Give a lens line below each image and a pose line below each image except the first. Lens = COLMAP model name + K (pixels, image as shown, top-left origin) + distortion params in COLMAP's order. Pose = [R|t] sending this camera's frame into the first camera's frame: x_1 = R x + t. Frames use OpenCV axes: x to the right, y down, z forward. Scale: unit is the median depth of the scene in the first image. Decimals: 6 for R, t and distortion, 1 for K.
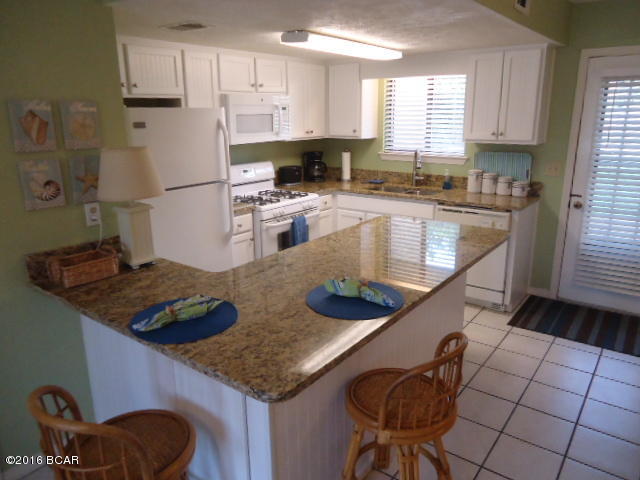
lens RADIAL K [[464.3, 0, 320.0], [0, 464.3, 240.0], [0, 0, 1]] dist [-0.090185, -0.001510]
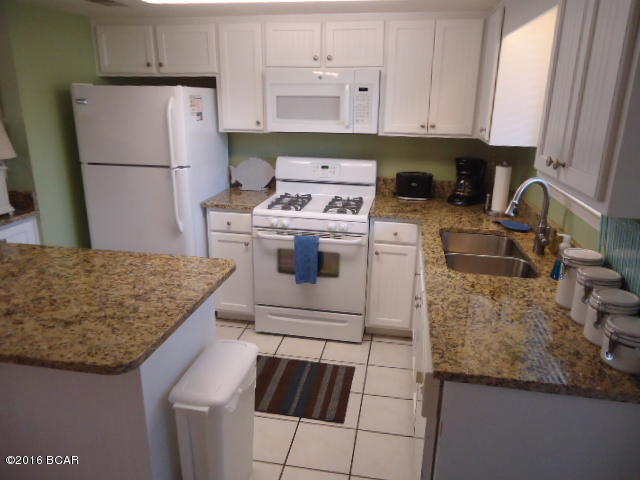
lens RADIAL K [[464.3, 0, 320.0], [0, 464.3, 240.0], [0, 0, 1]] dist [-0.090185, -0.001510]
pose [[0.449276, 0.280069, -0.848358, 0.416502], [-0.251869, 0.950780, 0.180496, -0.129549], [0.857154, 0.132582, 0.497704, 0.460587]]
